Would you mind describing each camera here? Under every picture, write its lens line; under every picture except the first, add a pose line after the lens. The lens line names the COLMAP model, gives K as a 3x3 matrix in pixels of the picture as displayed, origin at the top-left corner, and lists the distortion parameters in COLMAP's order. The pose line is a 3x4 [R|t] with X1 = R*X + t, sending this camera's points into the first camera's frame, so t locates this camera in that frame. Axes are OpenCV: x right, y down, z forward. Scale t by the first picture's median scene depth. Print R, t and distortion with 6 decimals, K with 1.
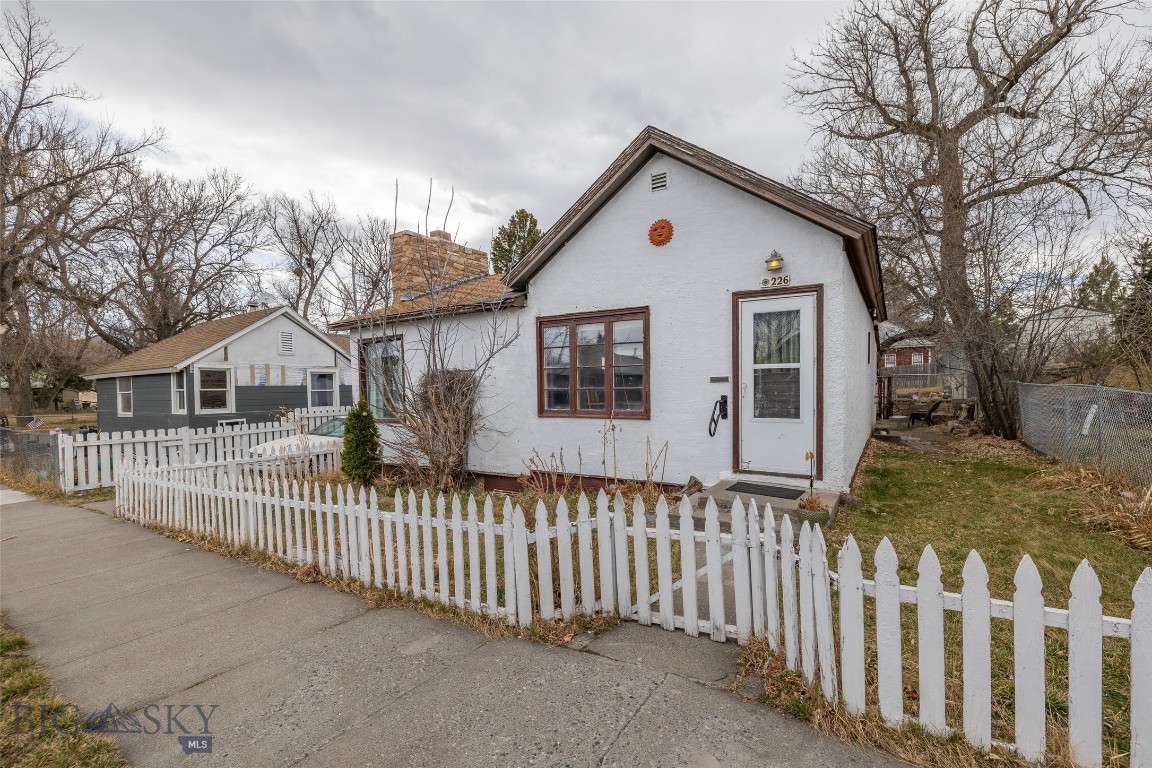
lens RADIAL K [[517.9, 0, 576.0], [0, 517.9, 384.0], [0, 0, 1]] dist [0.000055, 0.000041]
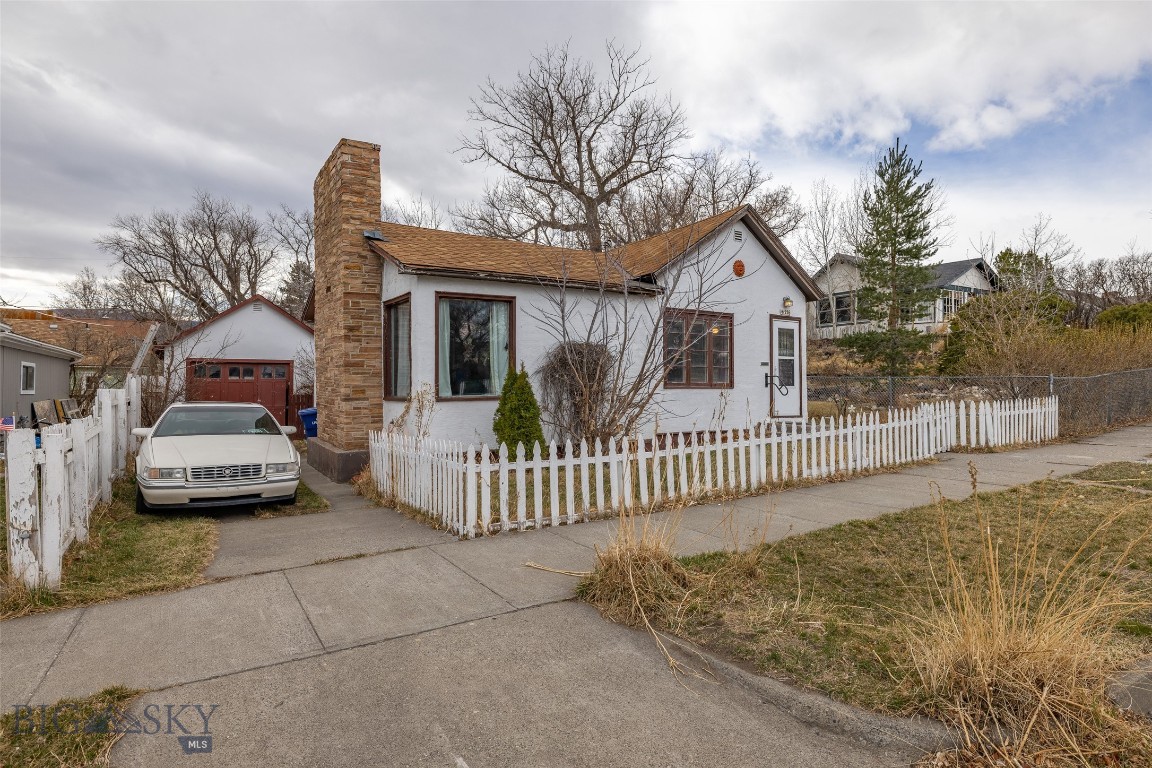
lens RADIAL K [[623.2, 0, 576.0], [0, 623.2, 384.0], [0, 0, 1]] dist [-0.000318, -0.000021]
pose [[0.440246, 0.019137, 0.897673, -1.856398], [-0.009276, 0.999816, -0.016766, 0.098825], [-0.897829, -0.000946, 0.440343, 0.655665]]
